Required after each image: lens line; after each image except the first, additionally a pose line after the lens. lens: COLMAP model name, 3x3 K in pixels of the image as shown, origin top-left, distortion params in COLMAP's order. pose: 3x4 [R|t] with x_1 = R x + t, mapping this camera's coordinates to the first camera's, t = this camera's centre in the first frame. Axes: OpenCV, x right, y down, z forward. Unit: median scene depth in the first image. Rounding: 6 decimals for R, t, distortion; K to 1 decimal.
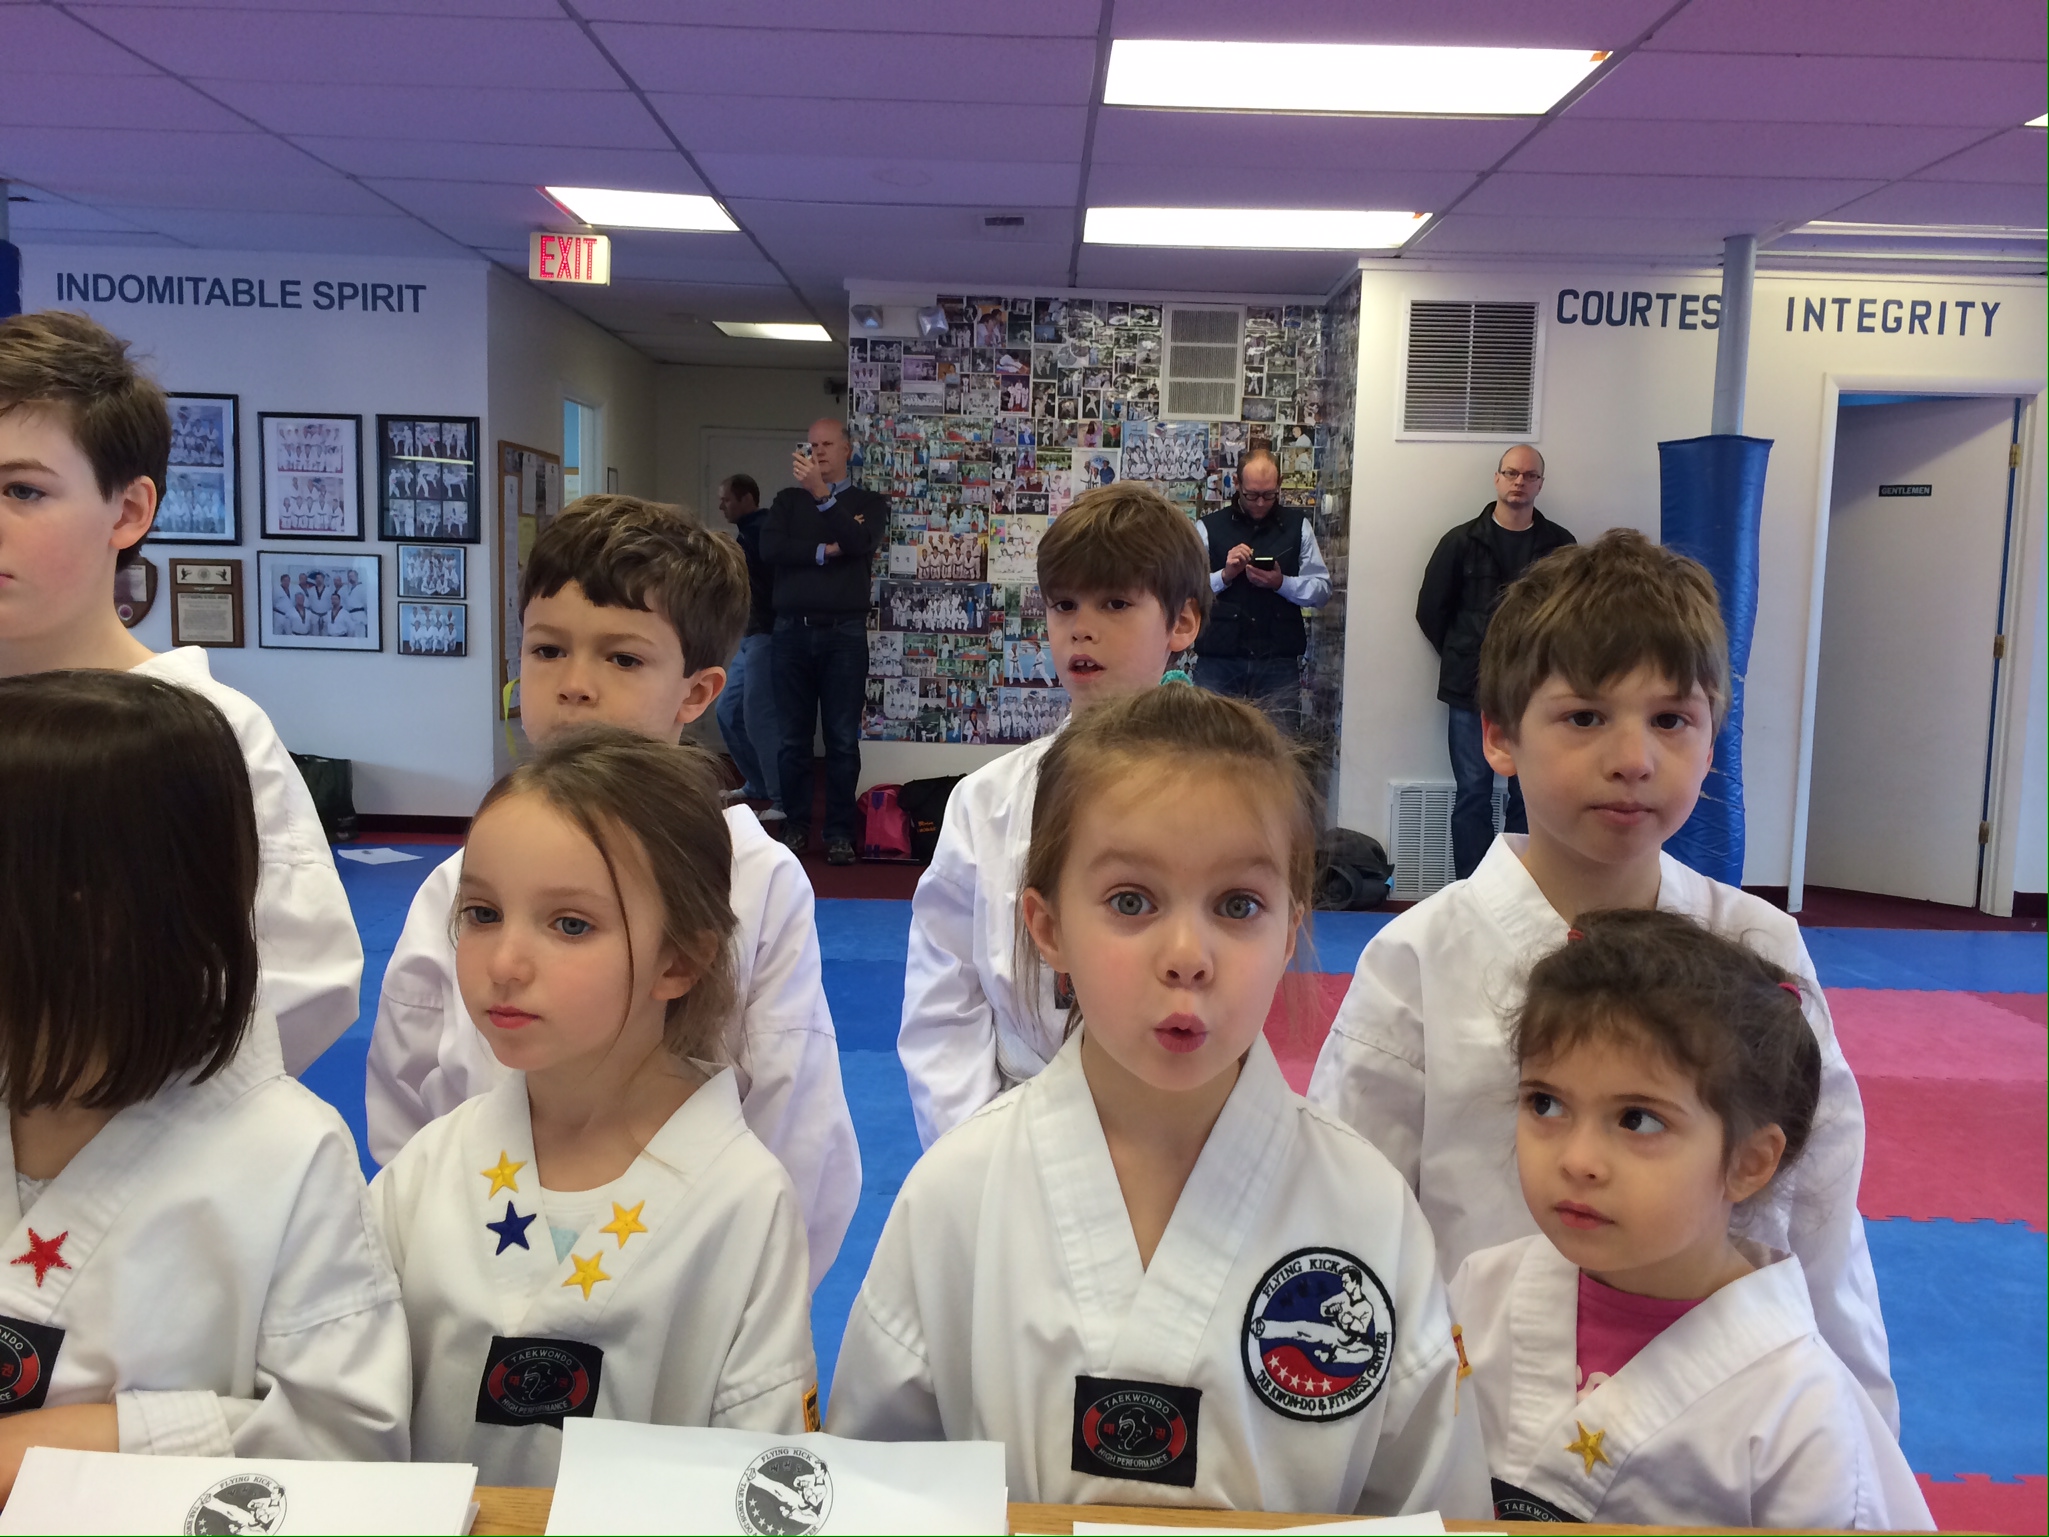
lens RADIAL K [[1761.0, 0, 1025.5], [0, 1761.0, 759.3], [0, 0, 1]] dist [0.093271, -0.126077]
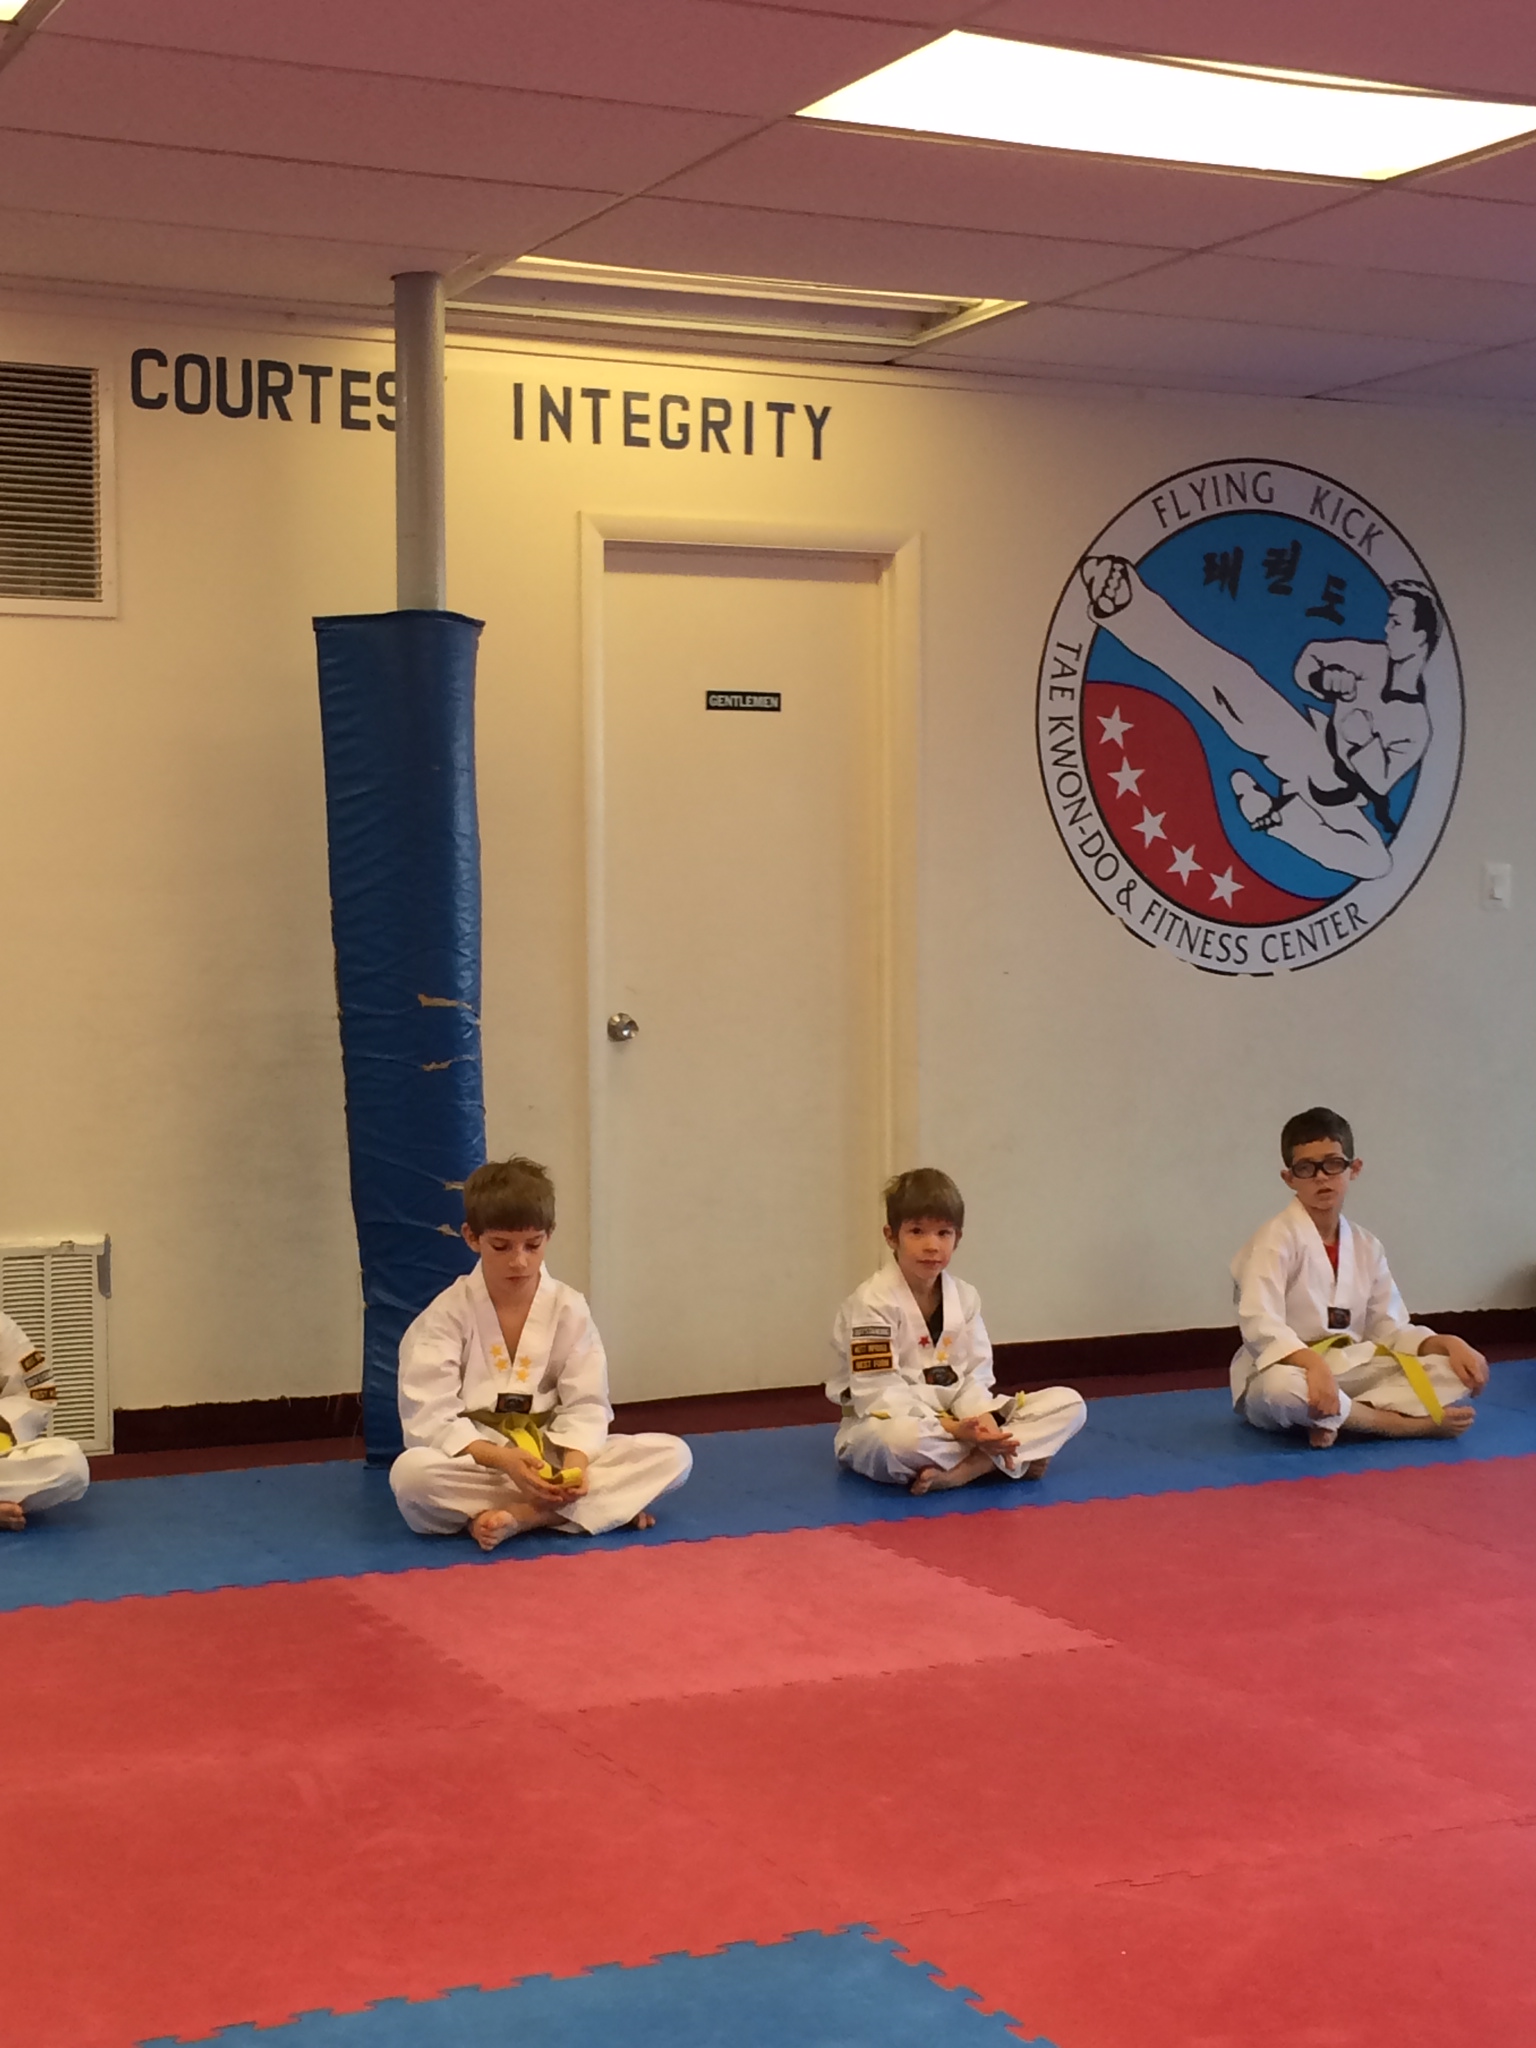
lens RADIAL K [[3150.0, 0, 777.0], [0, 3150.0, 1026.6], [0, 0, 1]] dist [0.071086, 0.000000]
pose [[0.903914, -0.047265, 0.425096, 0.044075], [0.068271, 0.997077, -0.034309, -0.002855], [-0.422232, 0.060034, 0.904498, 0.023274]]
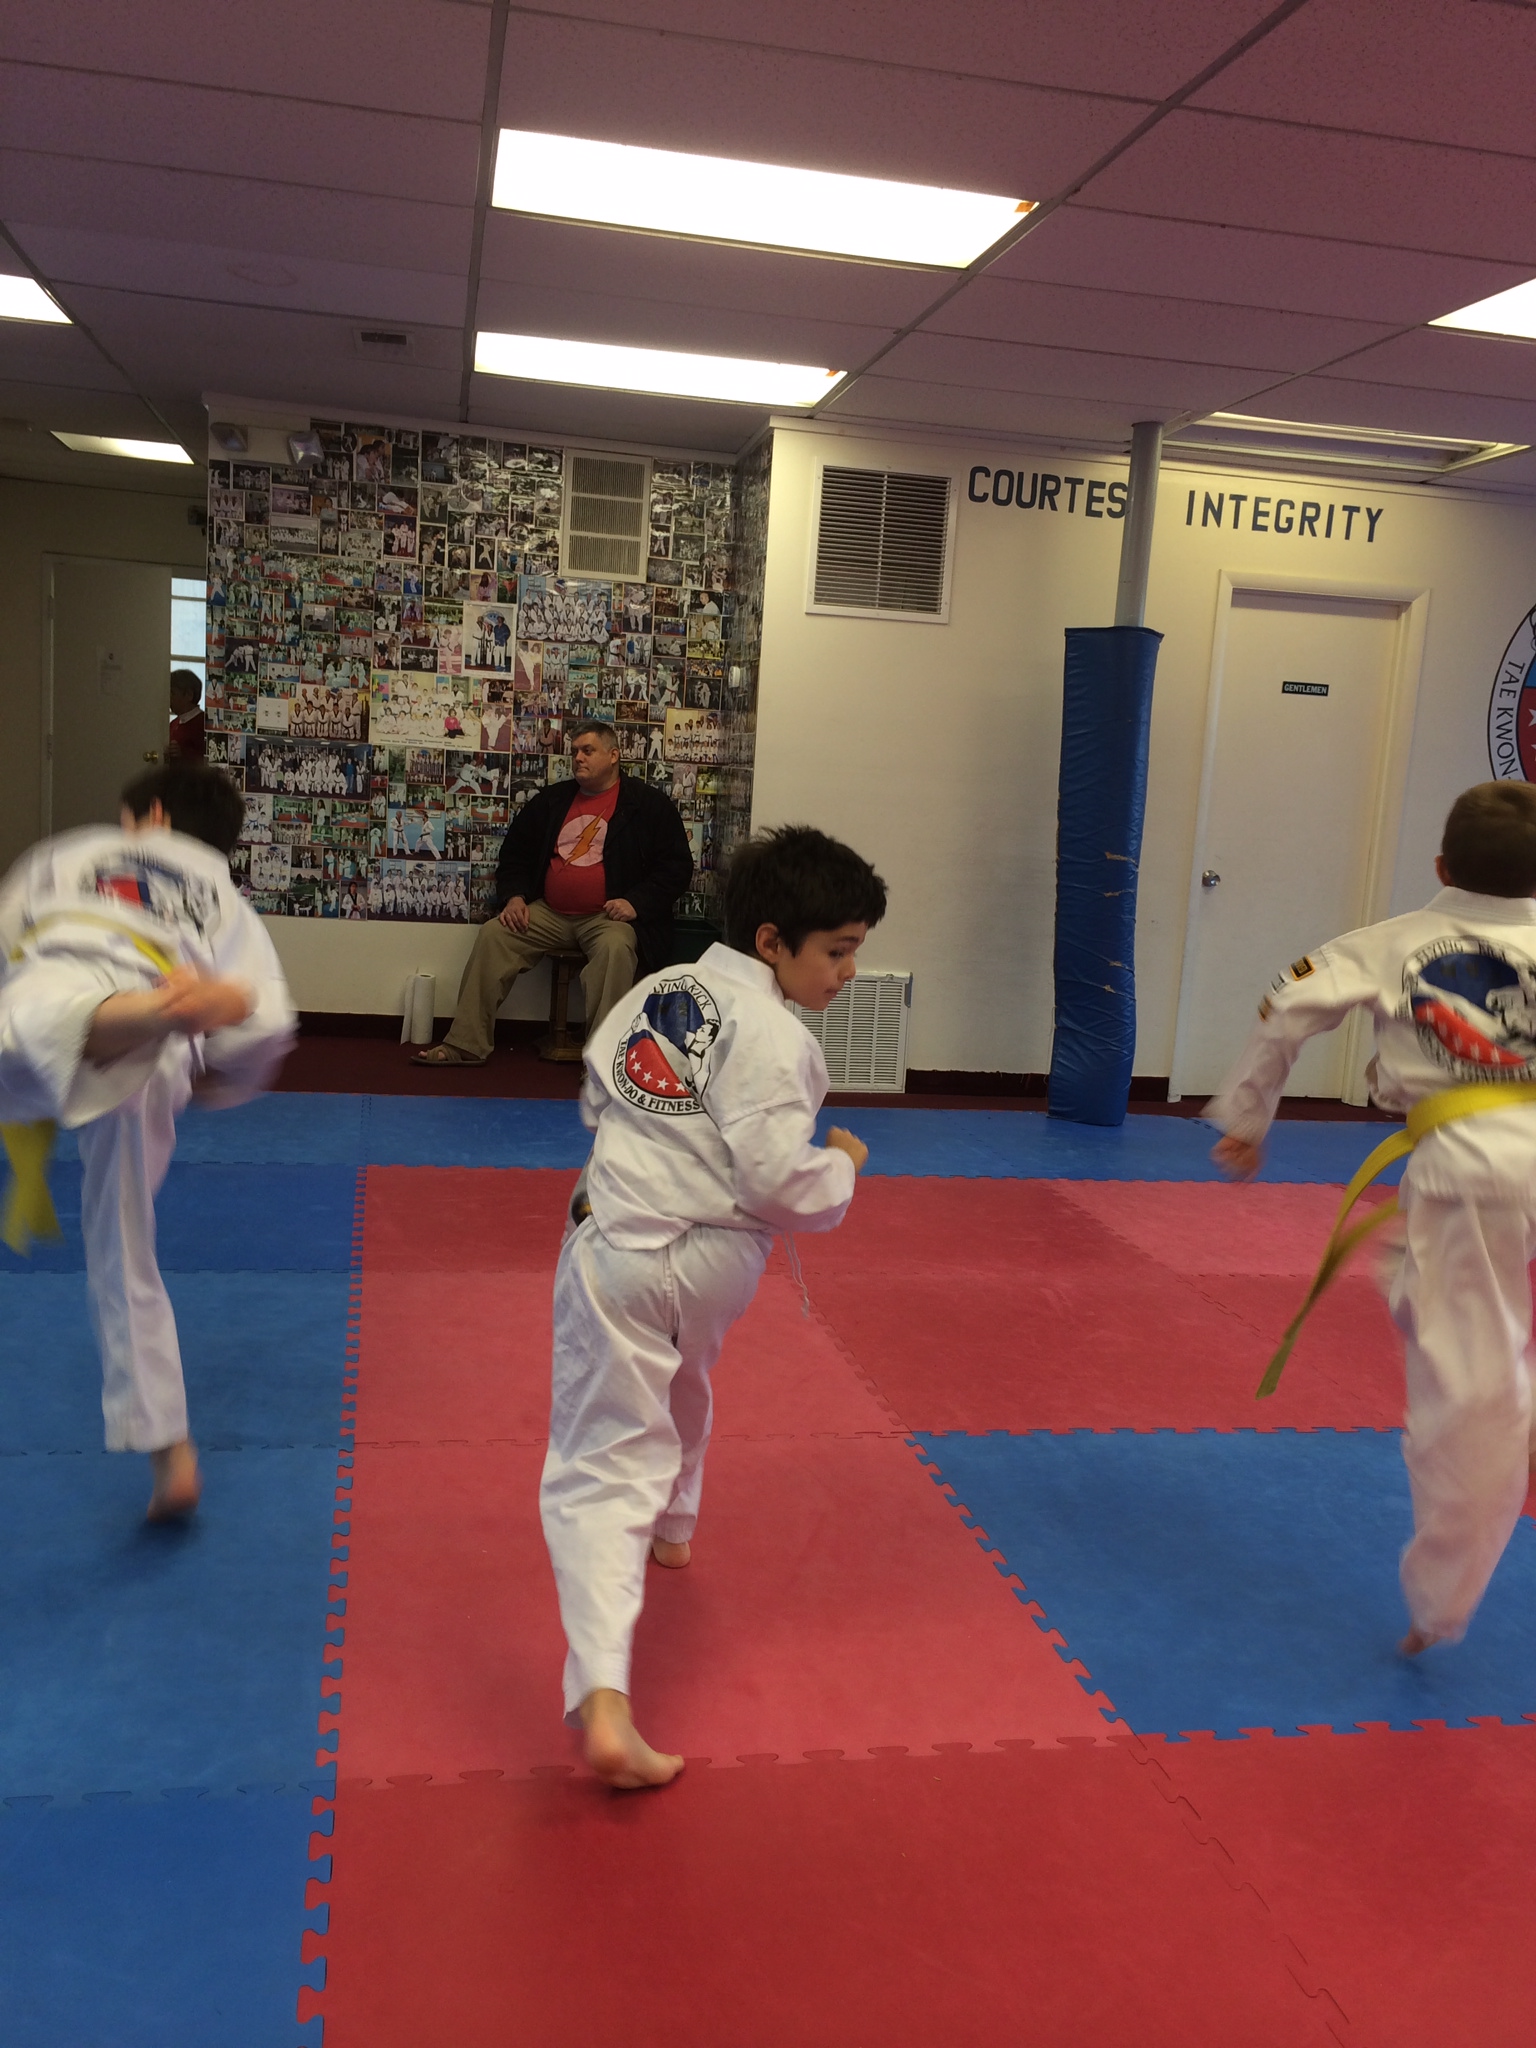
lens RADIAL K [[1760.1, 0, 777.3], [0, 1760.1, 1028.9], [0, 0, 1]] dist [0.093271, -0.126077]
pose [[0.980679, 0.009269, 0.195402, 0.008200], [-0.020291, 0.998308, 0.054483, -0.006586], [-0.194566, -0.057396, 0.979209, 0.047784]]
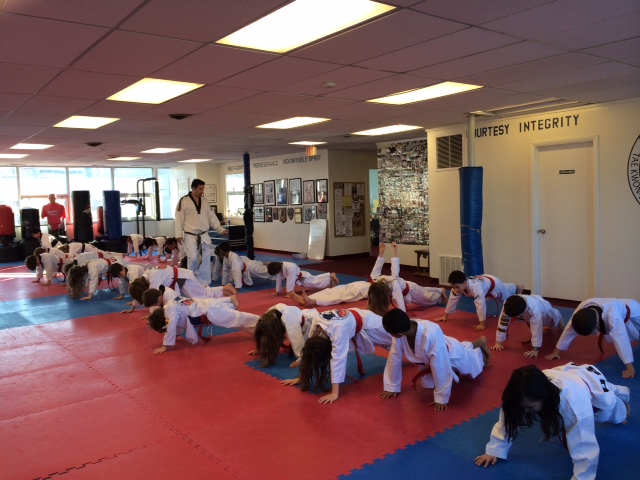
lens RADIAL K [[550.0, 0, 321.2], [0, 550.0, 242.2], [0, 0, 1]] dist [0.093271, -0.126077]
pose [[0.602148, 0.021134, -0.798105, 0.961074], [-0.037494, 0.999295, -0.001827, -0.003772], [0.797503, 0.031024, 0.602516, 0.021420]]
